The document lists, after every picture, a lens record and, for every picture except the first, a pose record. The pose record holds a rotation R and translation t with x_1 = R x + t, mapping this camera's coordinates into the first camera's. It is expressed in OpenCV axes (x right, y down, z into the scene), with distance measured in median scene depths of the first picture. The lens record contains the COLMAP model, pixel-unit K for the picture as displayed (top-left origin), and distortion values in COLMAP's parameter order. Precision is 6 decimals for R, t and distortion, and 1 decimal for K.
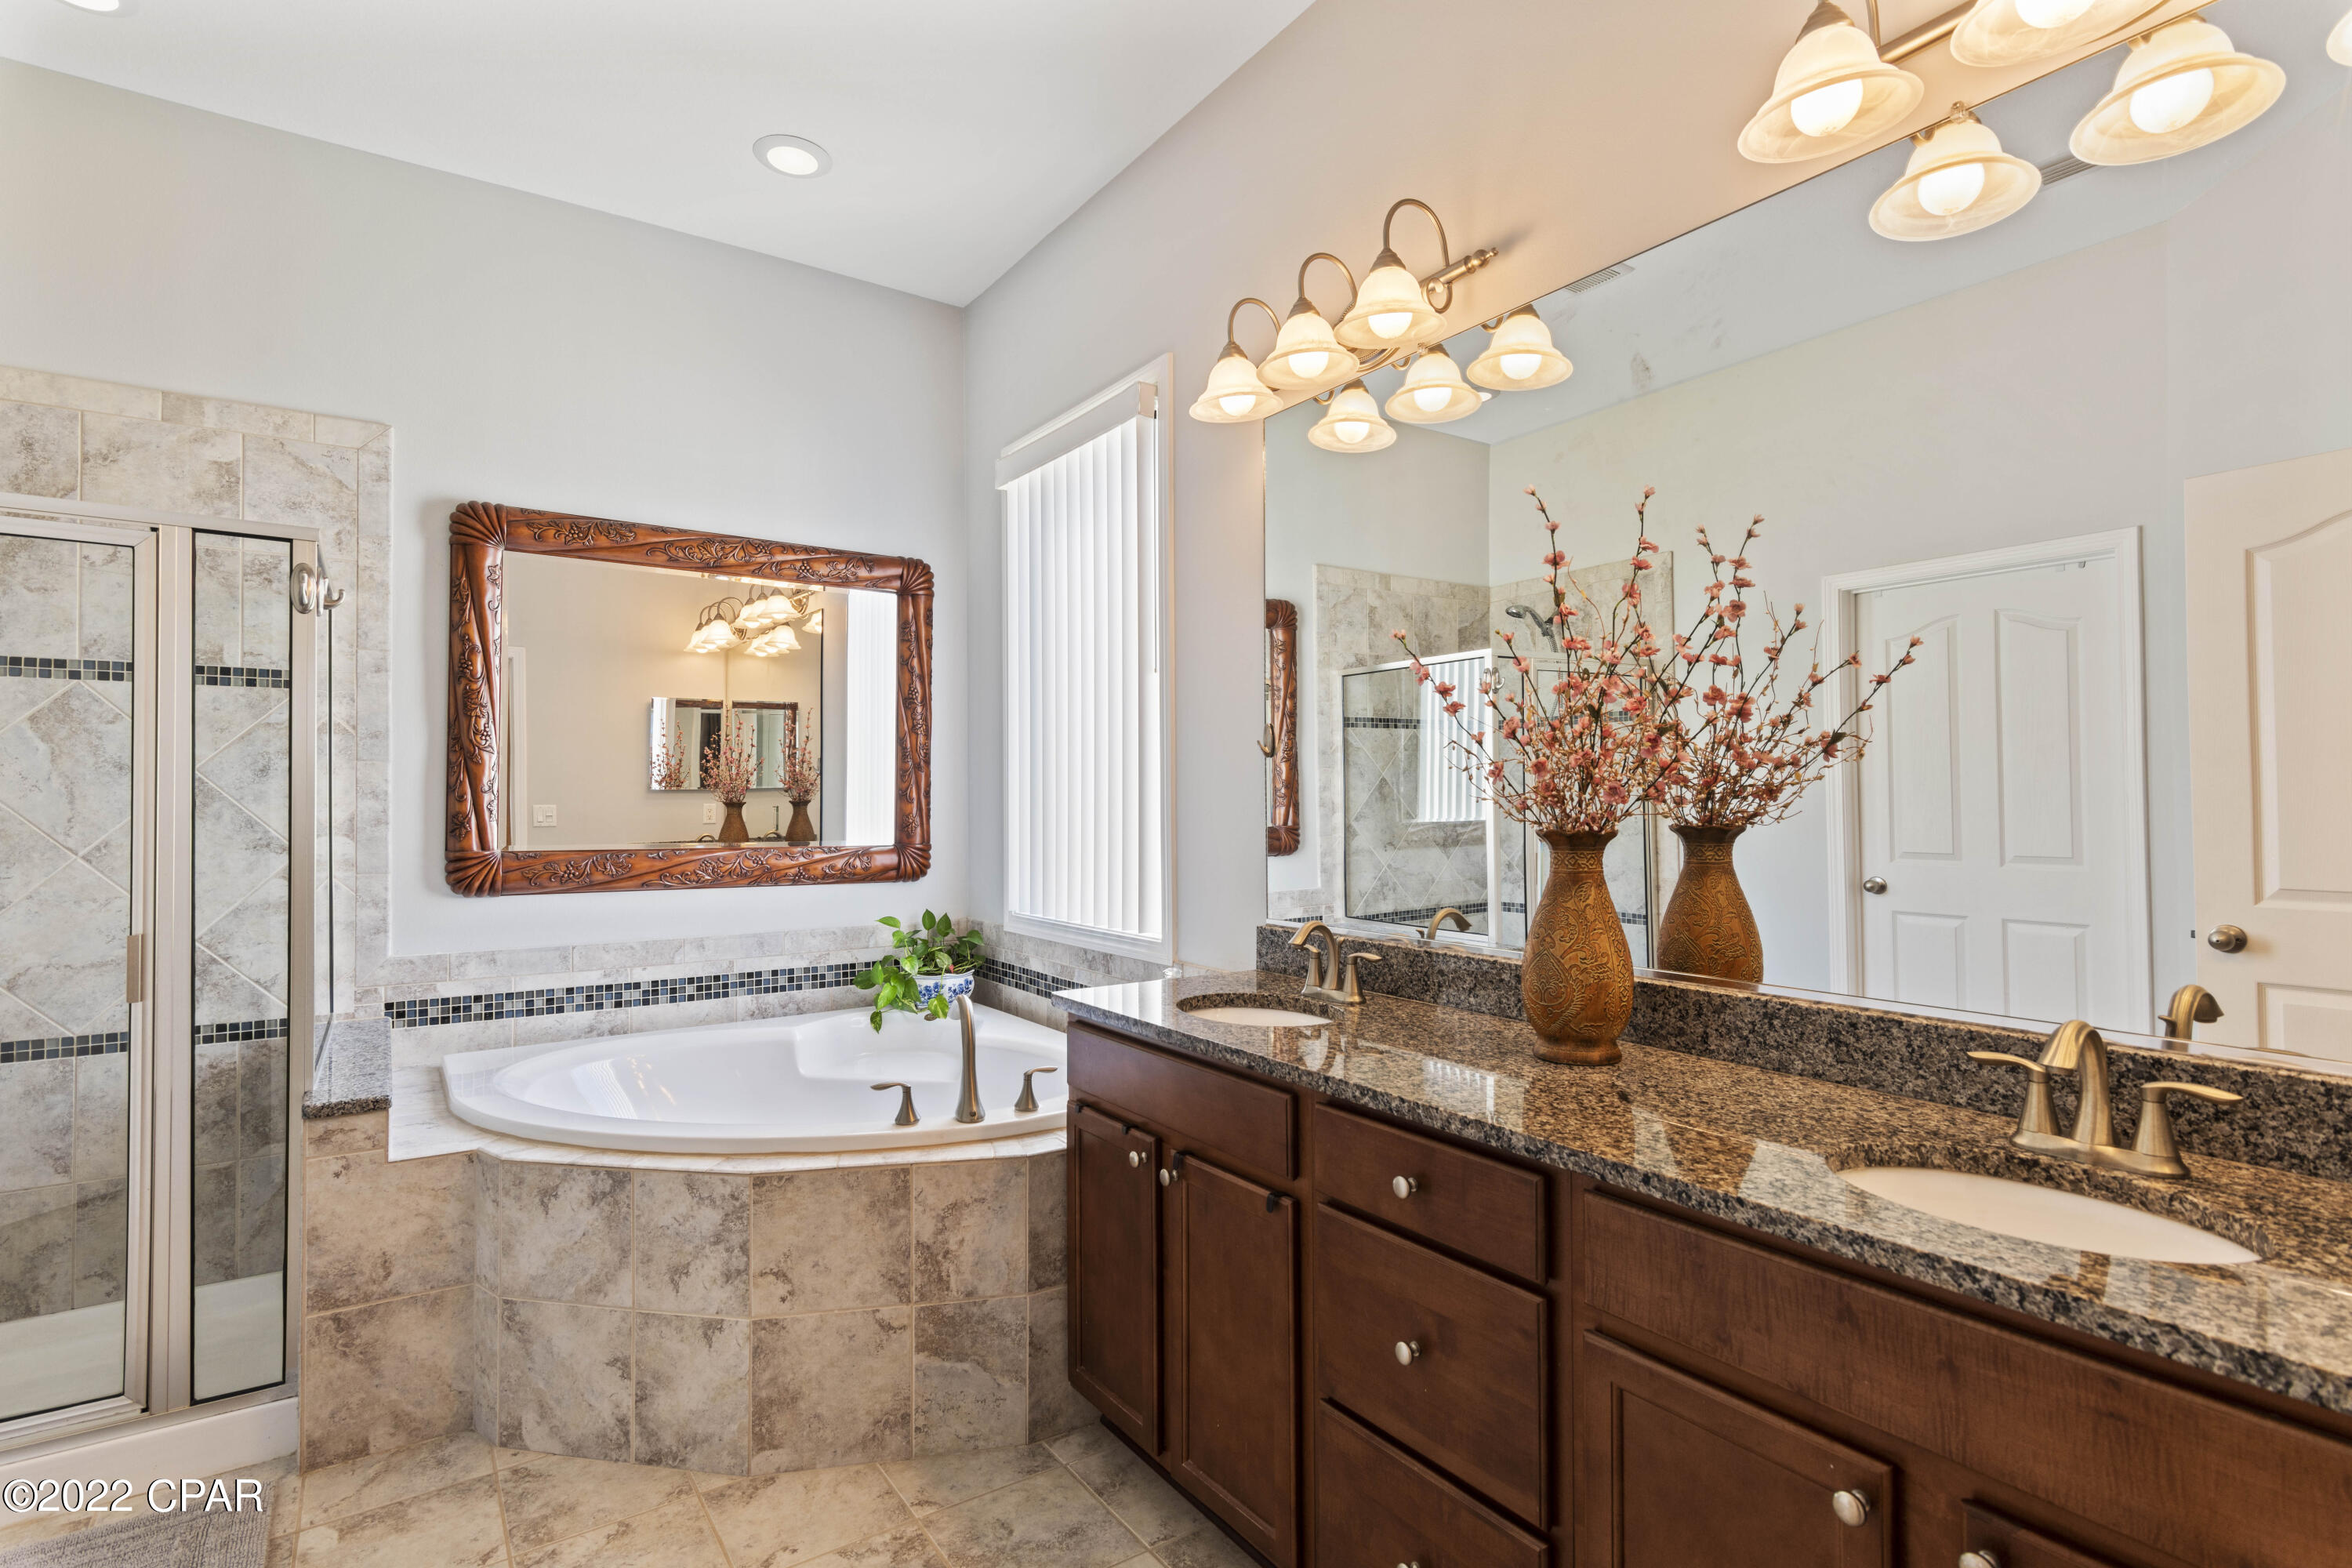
lens RADIAL K [[1148.8, 0, 1168.8], [0, 1148.8, 779.1], [0, 0, 1]] dist [0.005770, -0.001316]
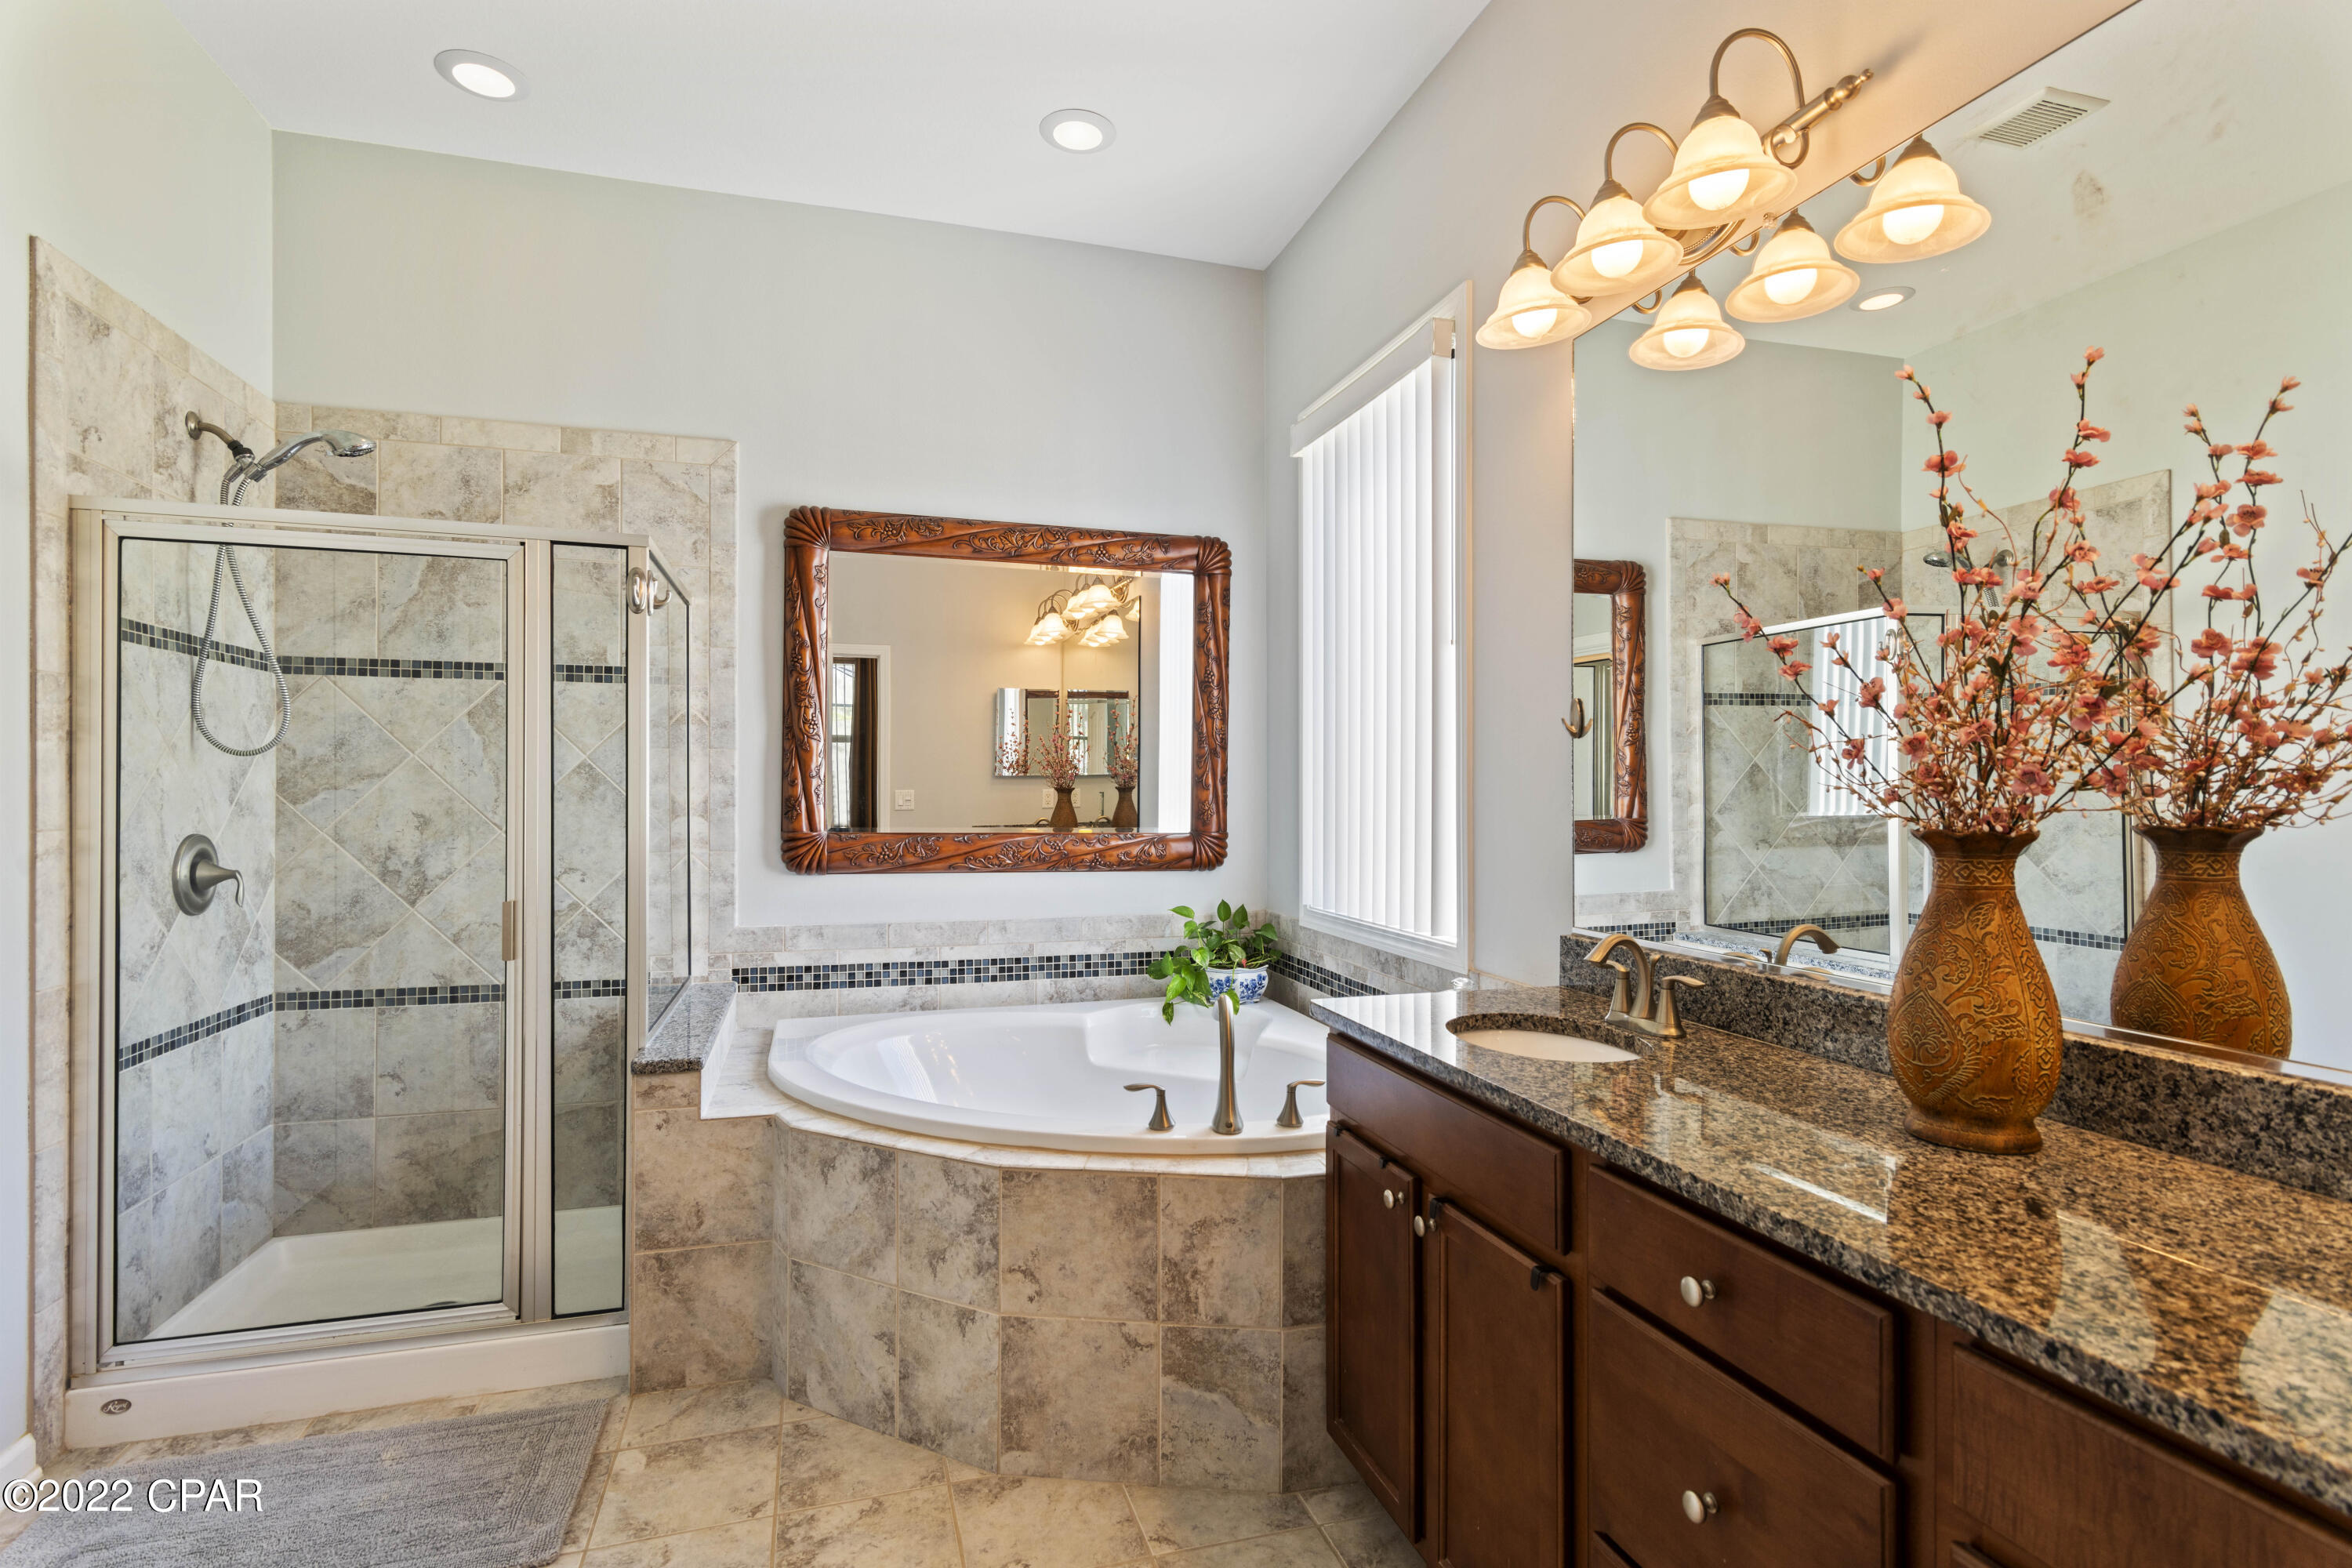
lens RADIAL K [[1148.8, 0, 1175.0], [0, 1148.8, 781.7], [0, 0, 1]] dist [0.005770, -0.001316]
pose [[0.952978, 0.003355, -0.303022, 0.071054], [0.000480, 0.999921, 0.012581, 0.002833], [0.303040, -0.012135, 0.952900, 0.112087]]
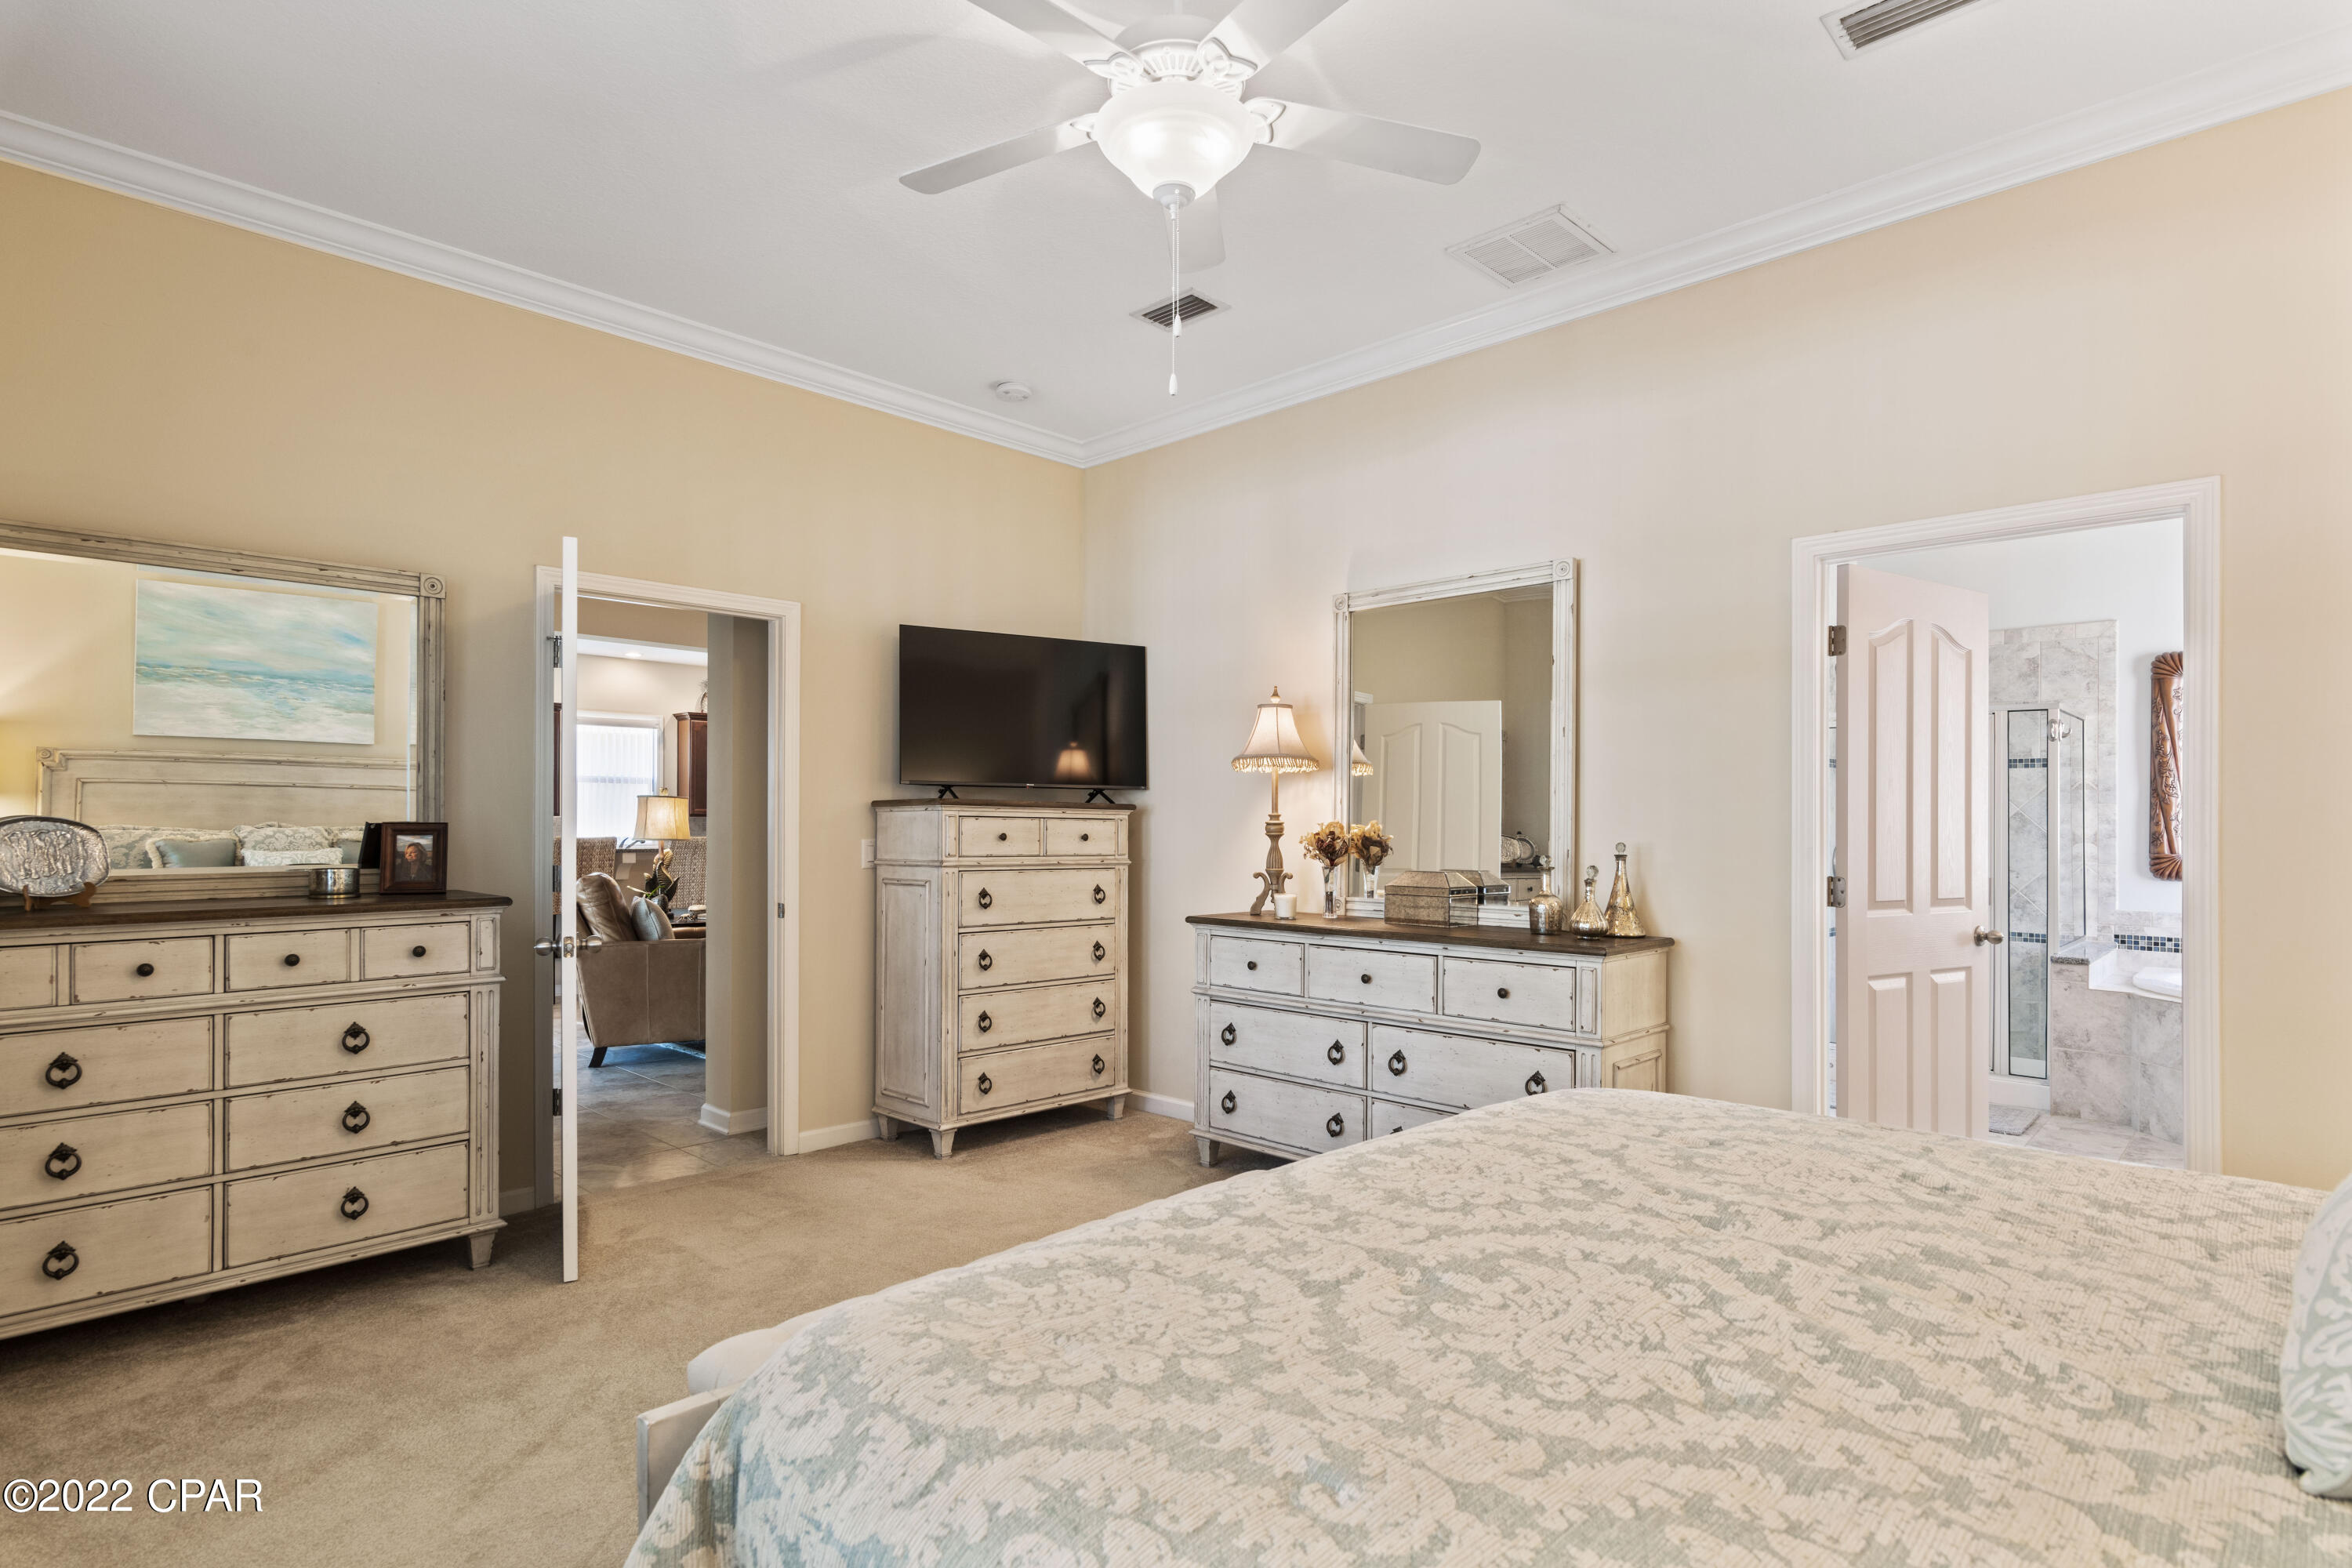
lens RADIAL K [[1203.1, 0, 1185.1], [0, 1203.1, 820.5], [0, 0, 1]] dist [-0.002574, 0.000060]
pose [[0.207513, -0.003920, -0.978224, 1.190847], [0.008221, 0.999964, -0.002263, 0.004891], [0.978198, -0.007573, 0.207538, -1.139686]]
